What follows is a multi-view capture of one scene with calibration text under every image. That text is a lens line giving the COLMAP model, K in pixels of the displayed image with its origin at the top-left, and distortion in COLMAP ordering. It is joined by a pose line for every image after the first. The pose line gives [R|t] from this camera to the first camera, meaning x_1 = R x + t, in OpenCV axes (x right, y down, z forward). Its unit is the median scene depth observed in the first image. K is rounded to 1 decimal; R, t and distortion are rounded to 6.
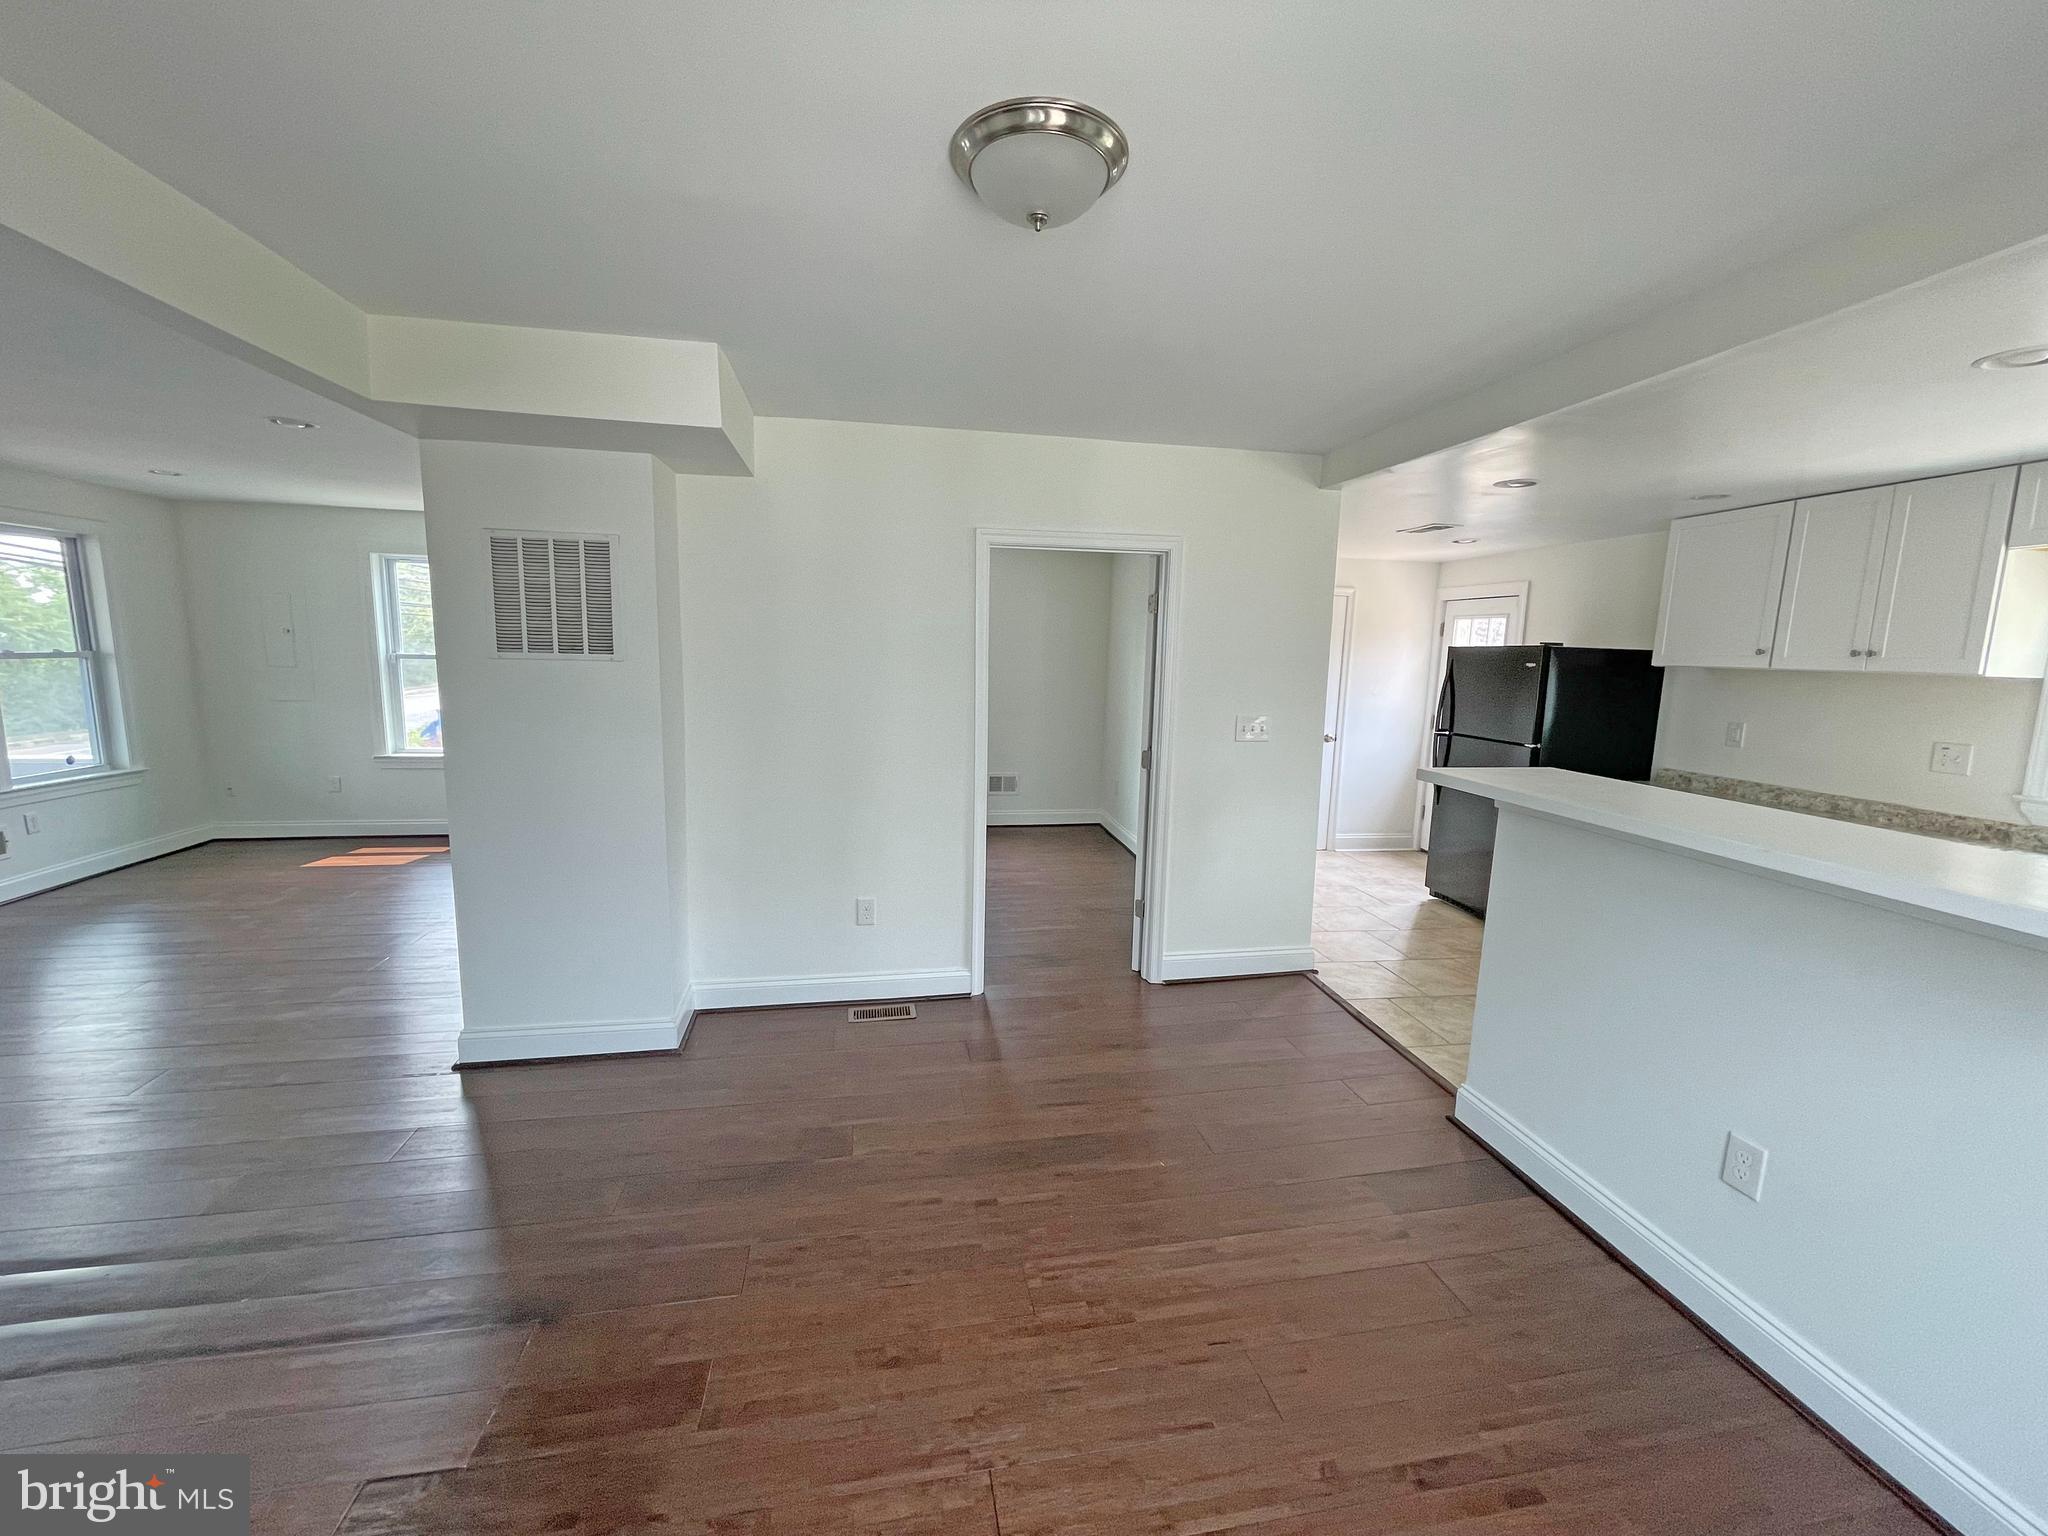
lens RADIAL K [[825.6, 0, 1025.0], [0, 825.6, 766.7], [0, 0, 1]] dist [-0.004118, 0.001793]
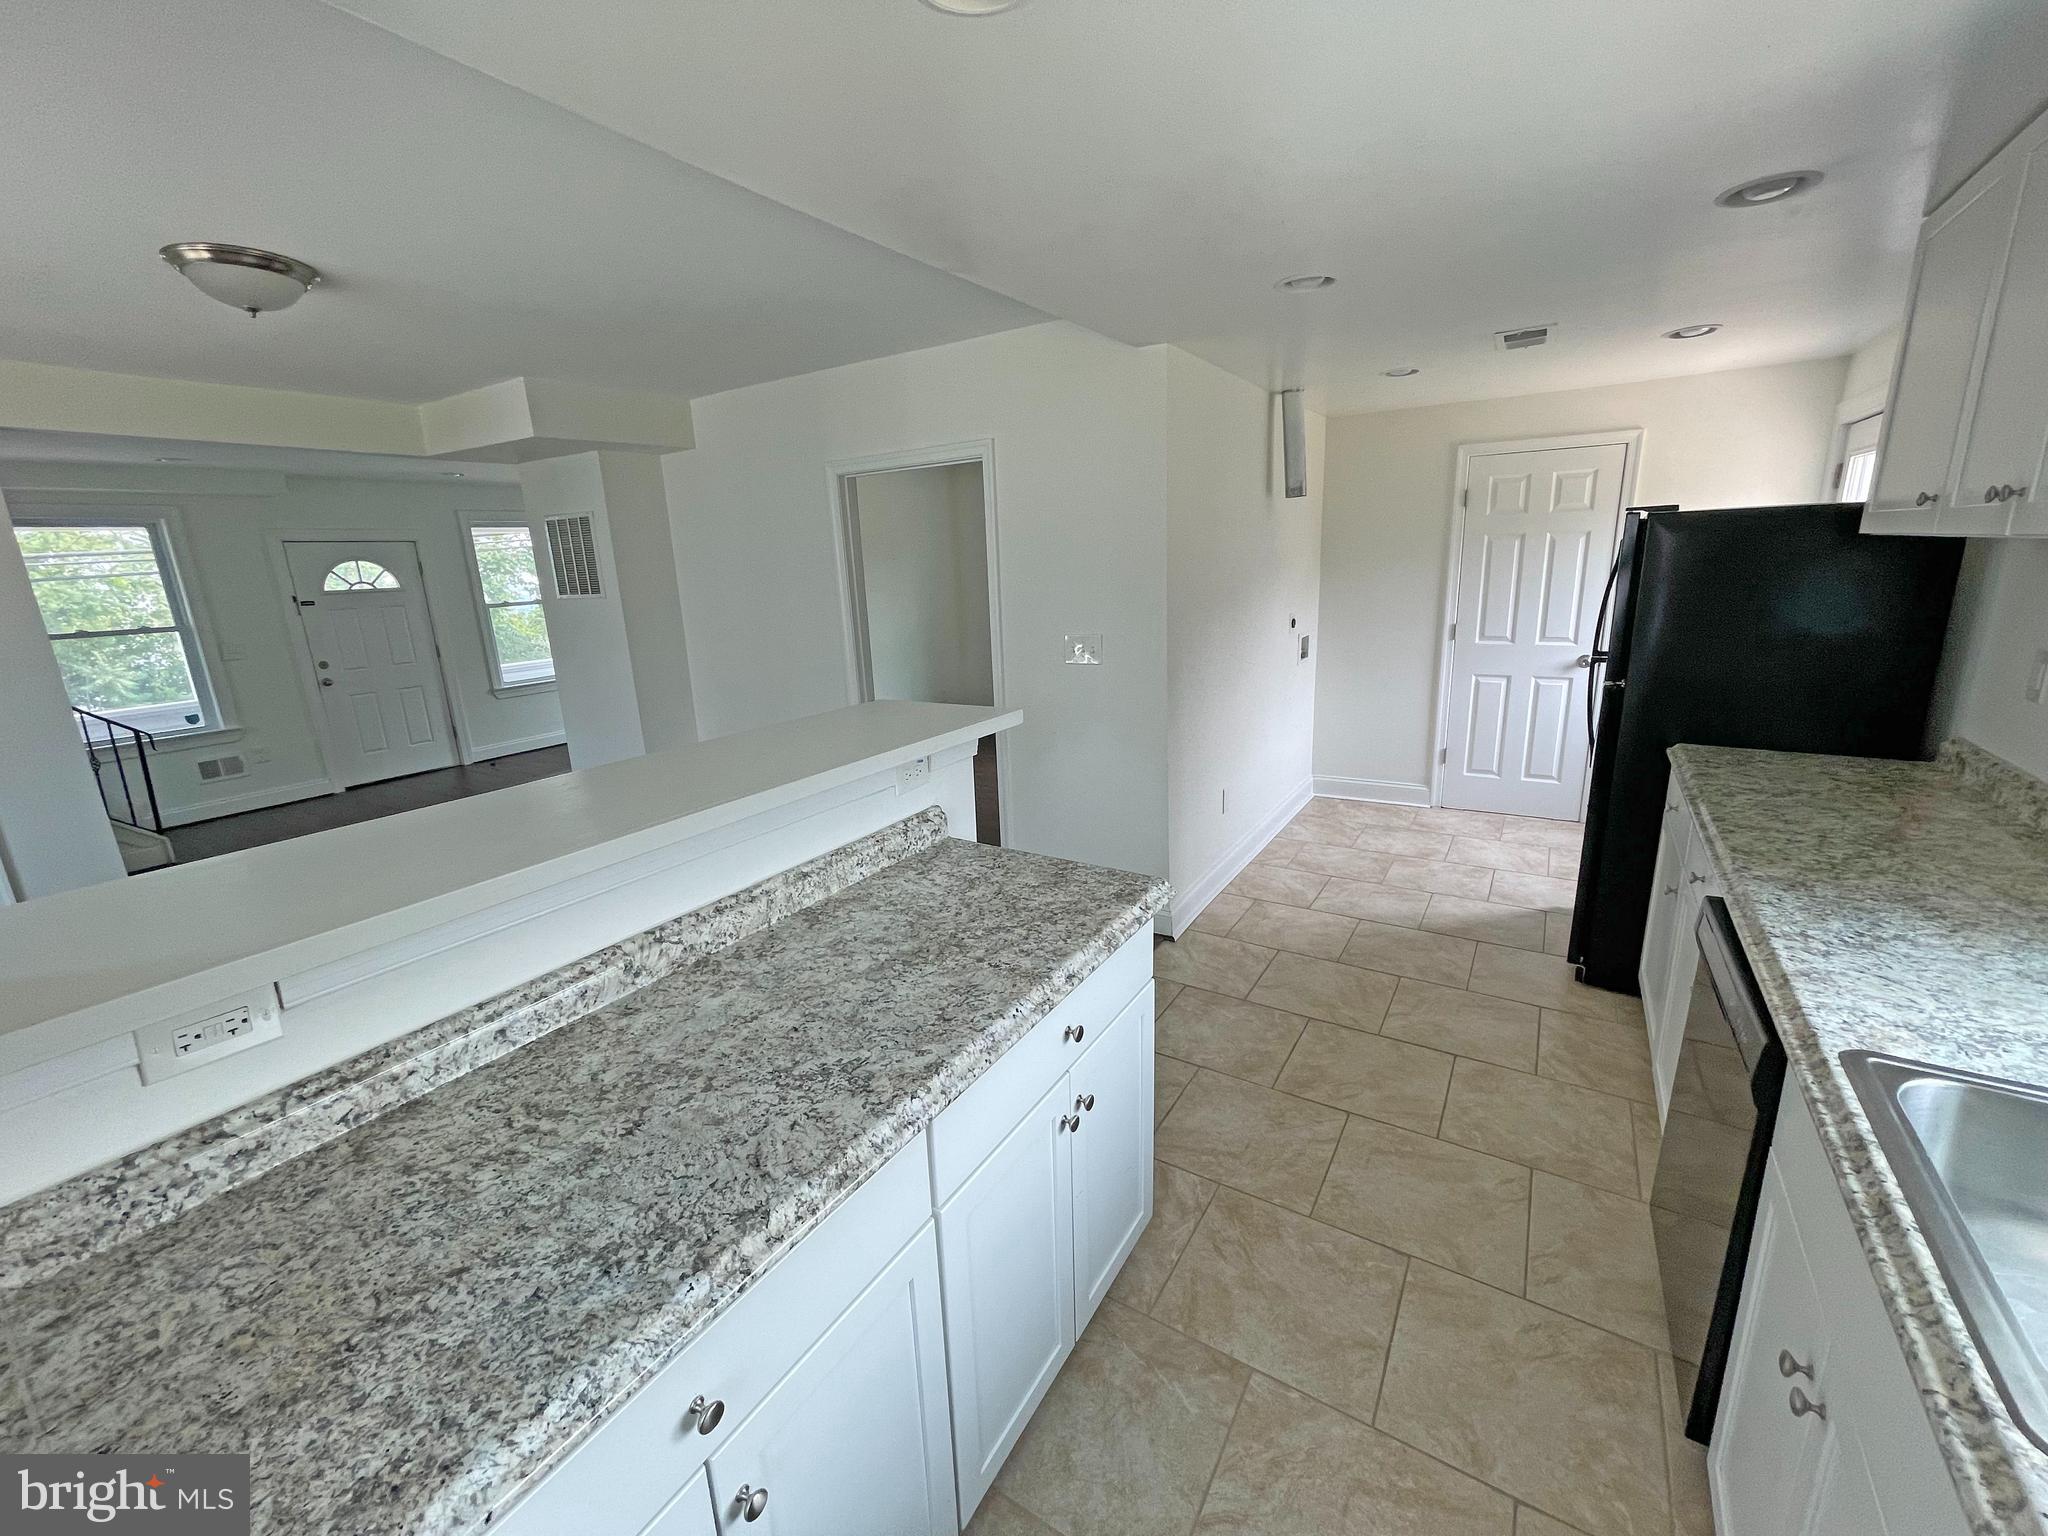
lens RADIAL K [[825.6, 0, 1020.1], [0, 825.6, 767.4], [0, 0, 1]] dist [-0.004118, 0.001793]
pose [[0.742307, 0.108270, -0.661255, 0.631281], [-0.032906, 0.991559, 0.125412, -0.022634], [0.669252, -0.071335, 0.739604, 0.228389]]
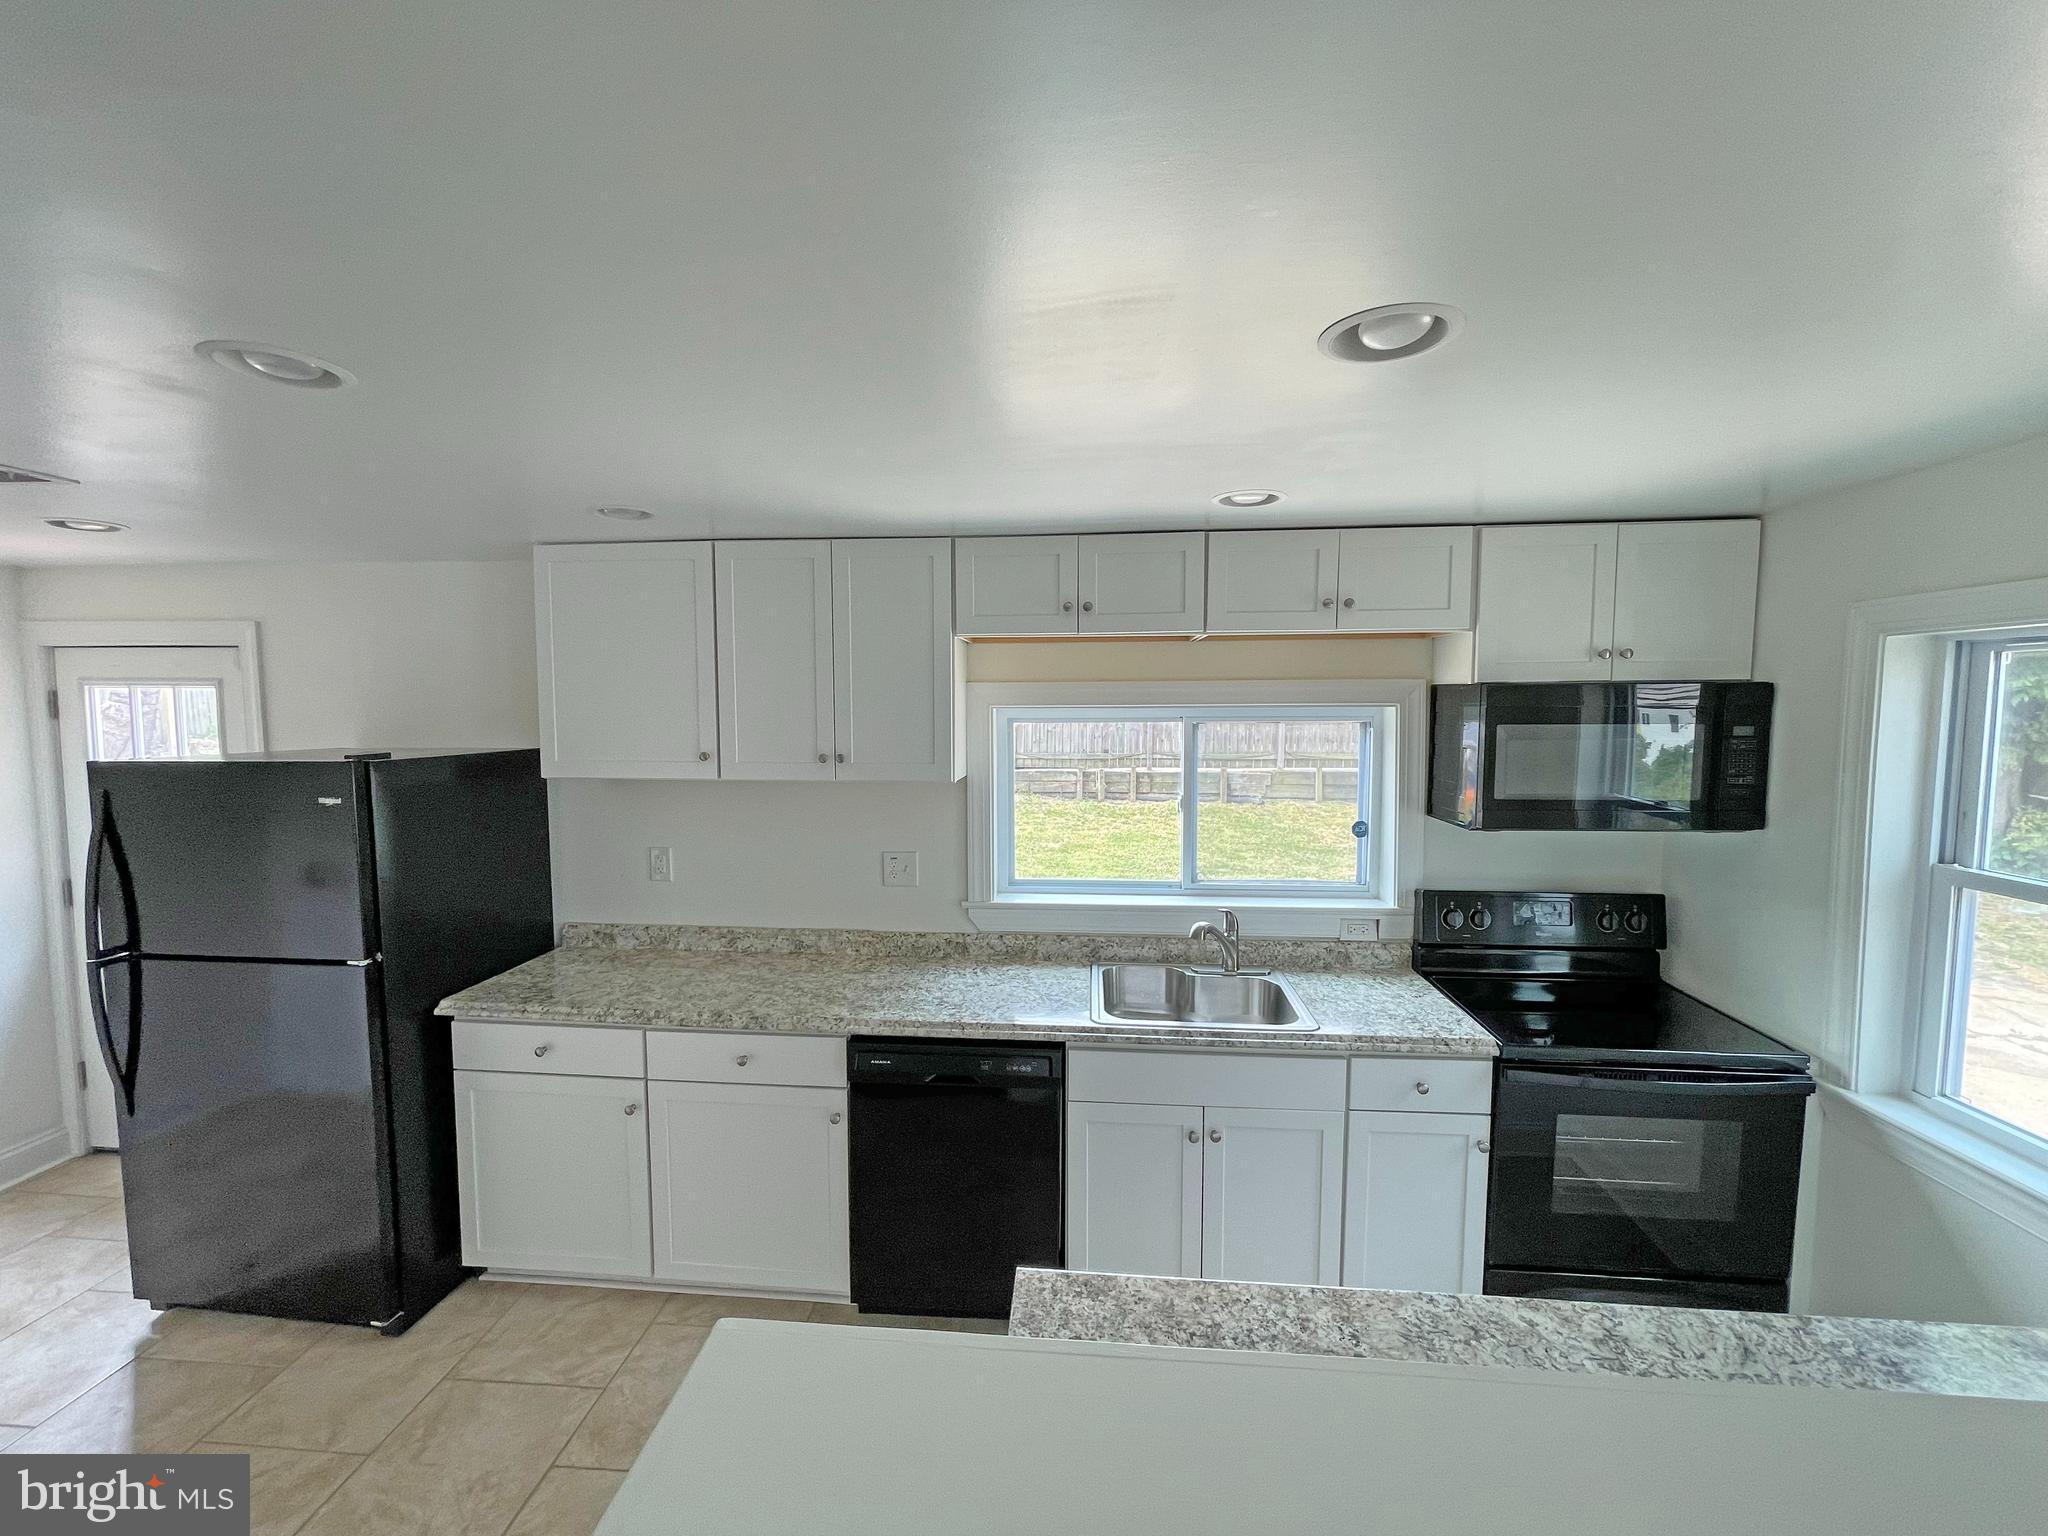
lens RADIAL K [[825.6, 0, 1016.3], [0, 825.6, 765.4], [0, 0, 1]] dist [-0.004118, 0.001793]
pose [[0.241839, -0.102994, 0.964835, 0.221530], [0.145114, 0.987007, 0.068987, -0.106793], [-0.959404, 0.123327, 0.253643, 0.436660]]
